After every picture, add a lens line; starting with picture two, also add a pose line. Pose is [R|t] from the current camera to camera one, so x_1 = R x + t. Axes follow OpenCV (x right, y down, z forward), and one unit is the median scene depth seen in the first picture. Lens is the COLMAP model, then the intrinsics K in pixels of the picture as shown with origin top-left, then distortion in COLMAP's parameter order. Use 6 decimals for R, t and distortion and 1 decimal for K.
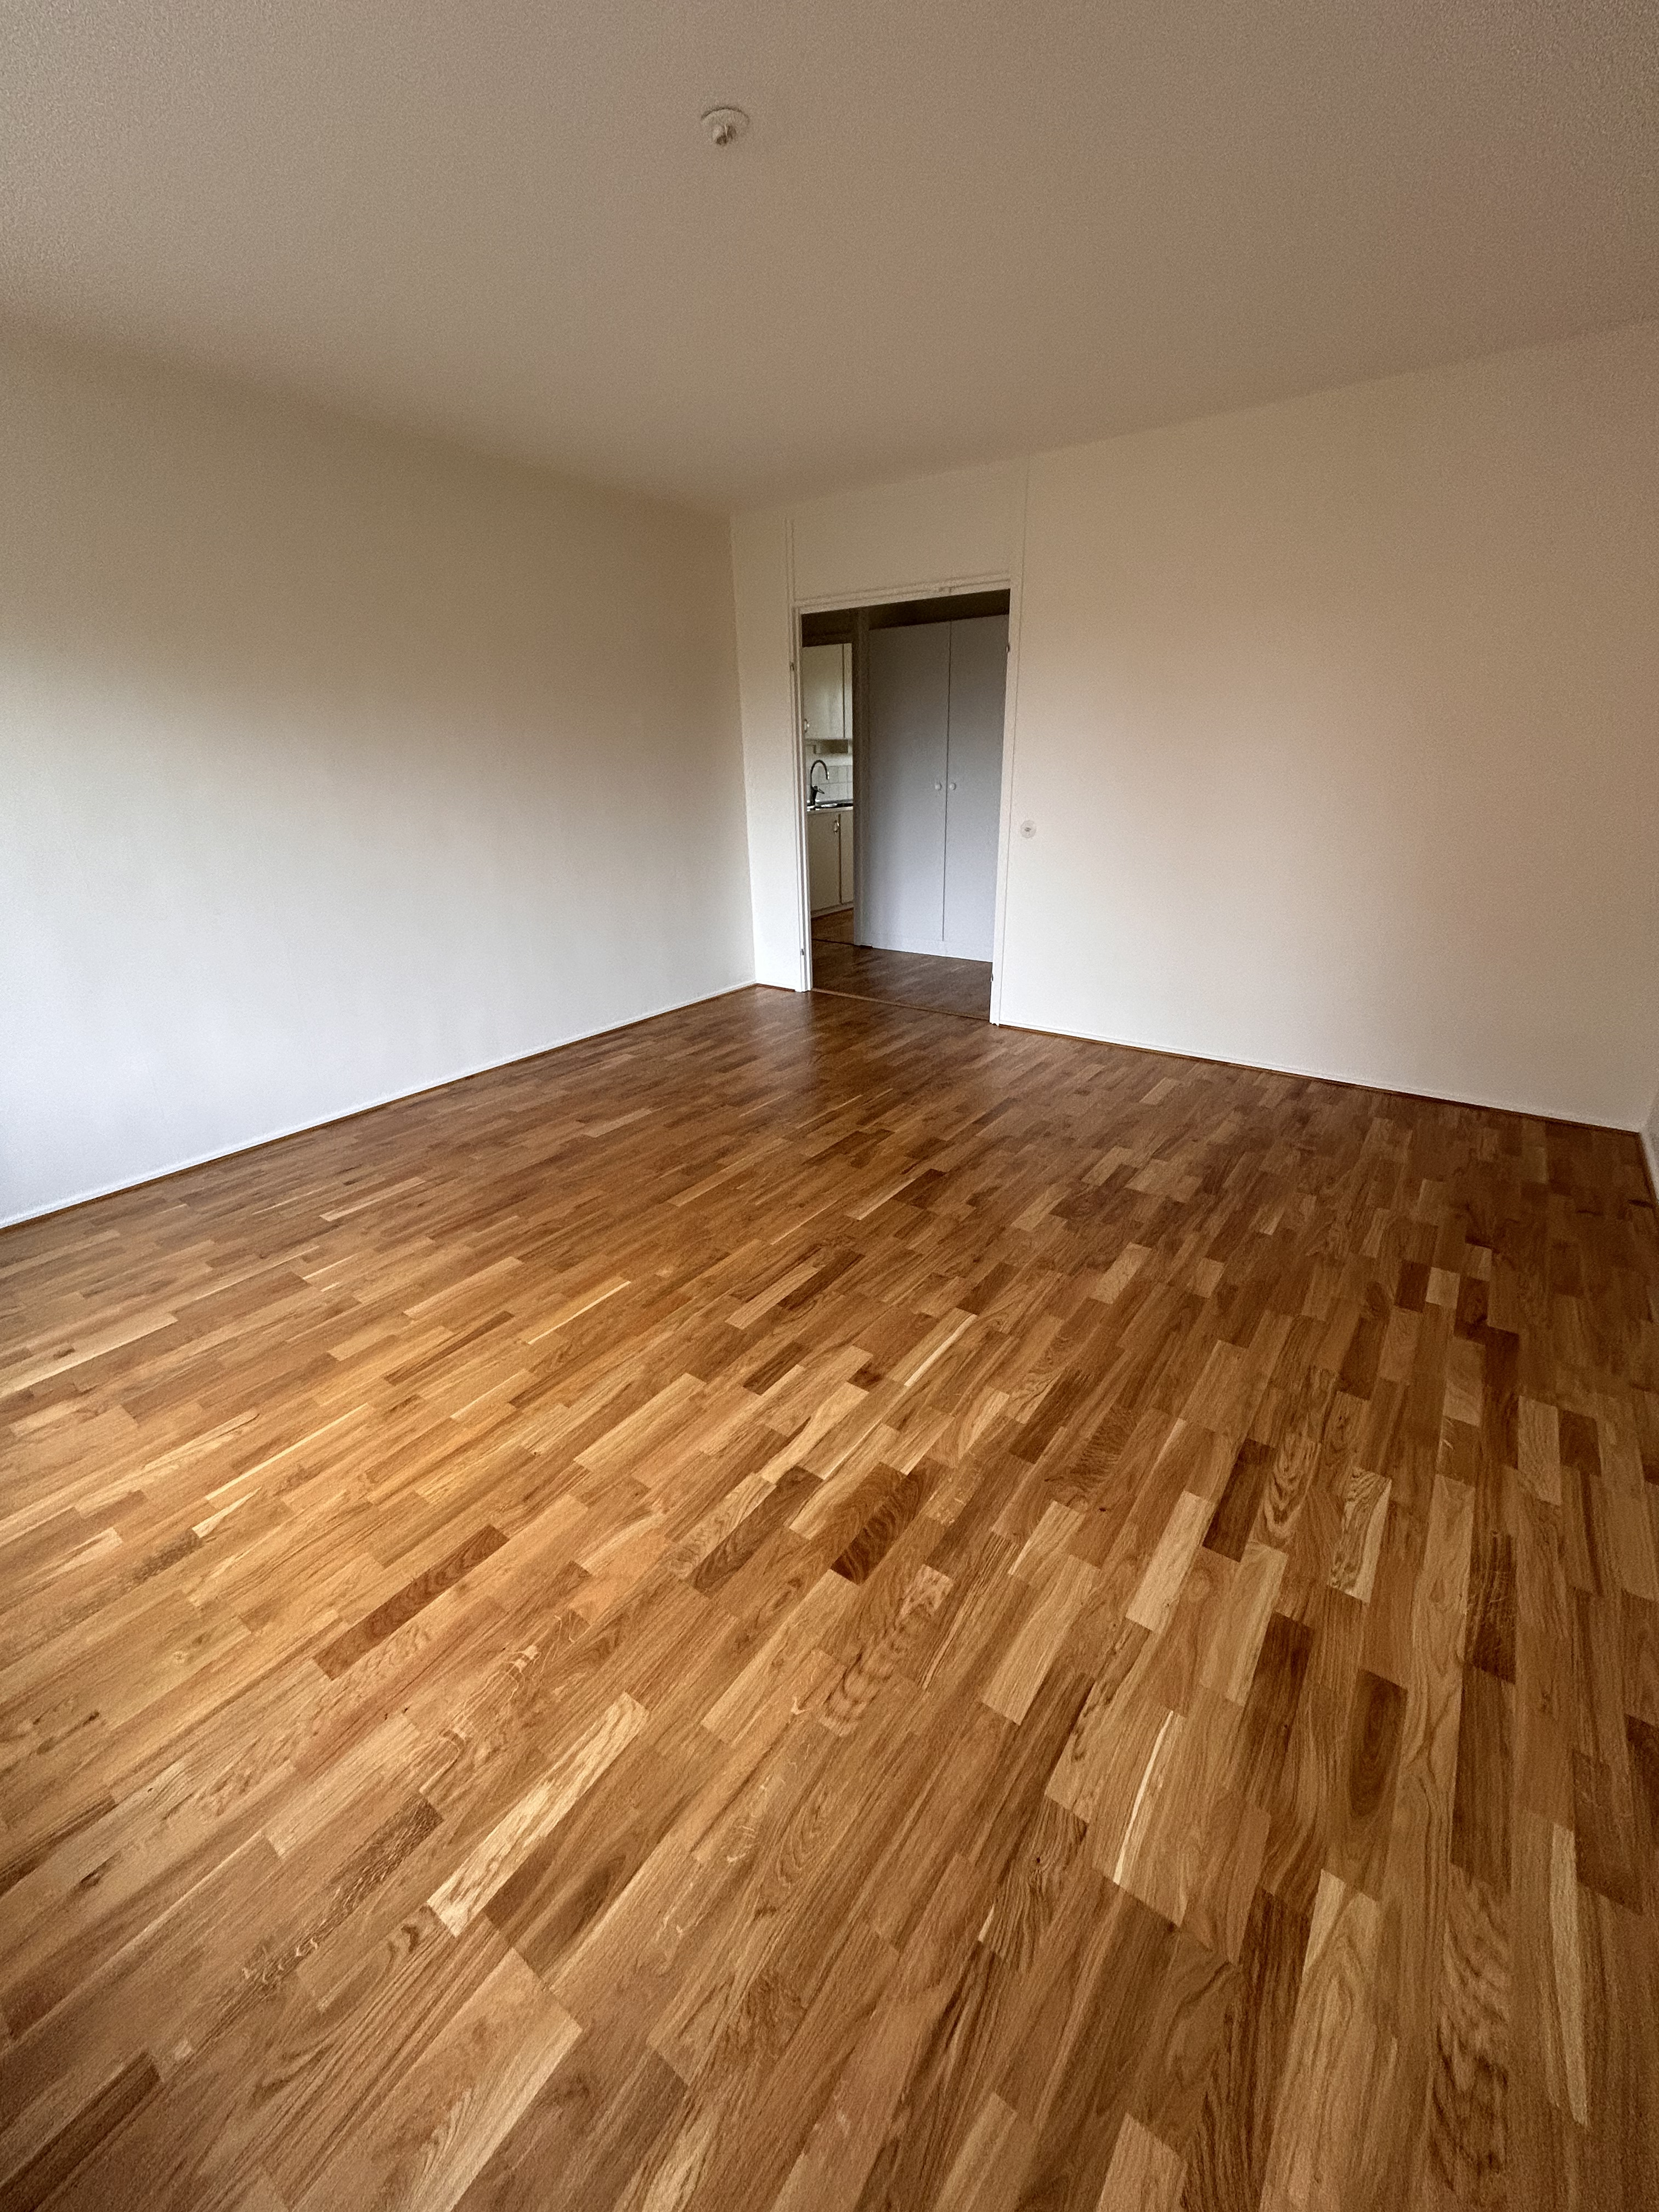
lens RADIAL K [[893.6, 0, 829.5], [0, 893.6, 1106.0], [0, 0, 1]] dist [0.001768, 0.000118]
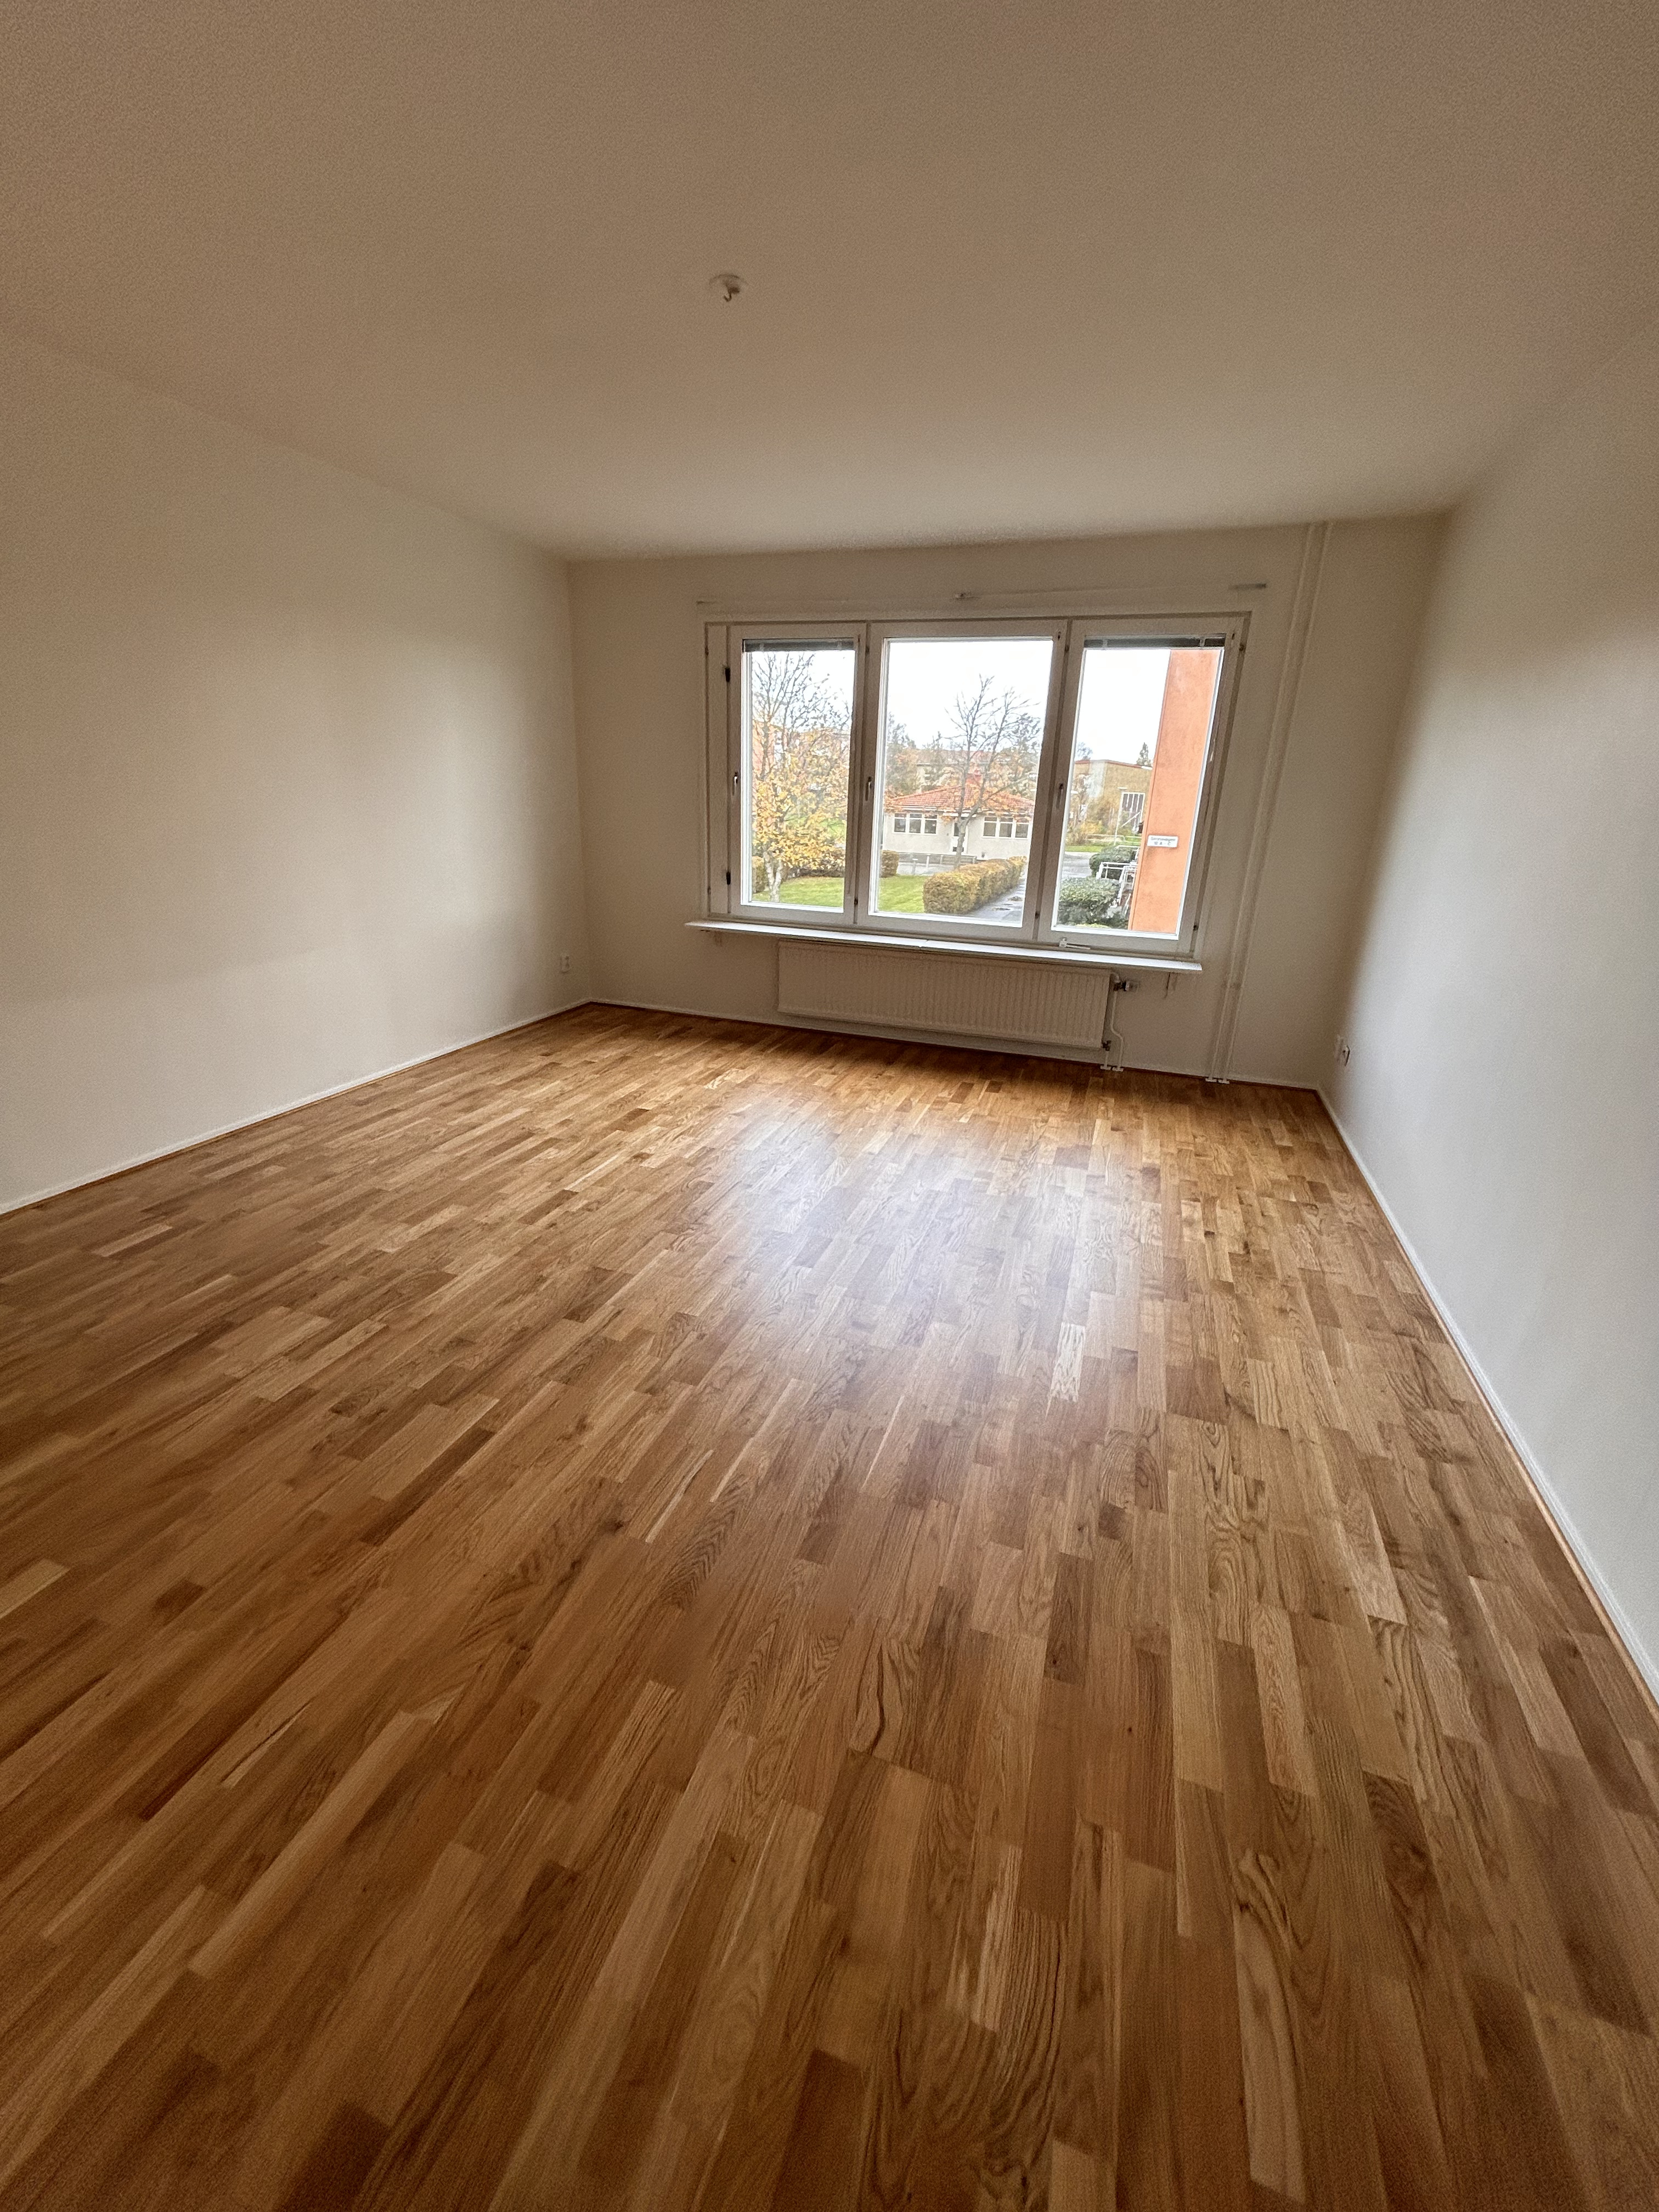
lens RADIAL K [[893.6, 0, 829.5], [0, 893.6, 1106.0], [0, 0, 1]] dist [0.001768, 0.000118]
pose [[-0.956369, 0.090139, -0.277909, 0.139942], [-0.120003, 0.746079, 0.654955, -0.770714], [0.266379, 0.659728, -0.702710, 1.912347]]
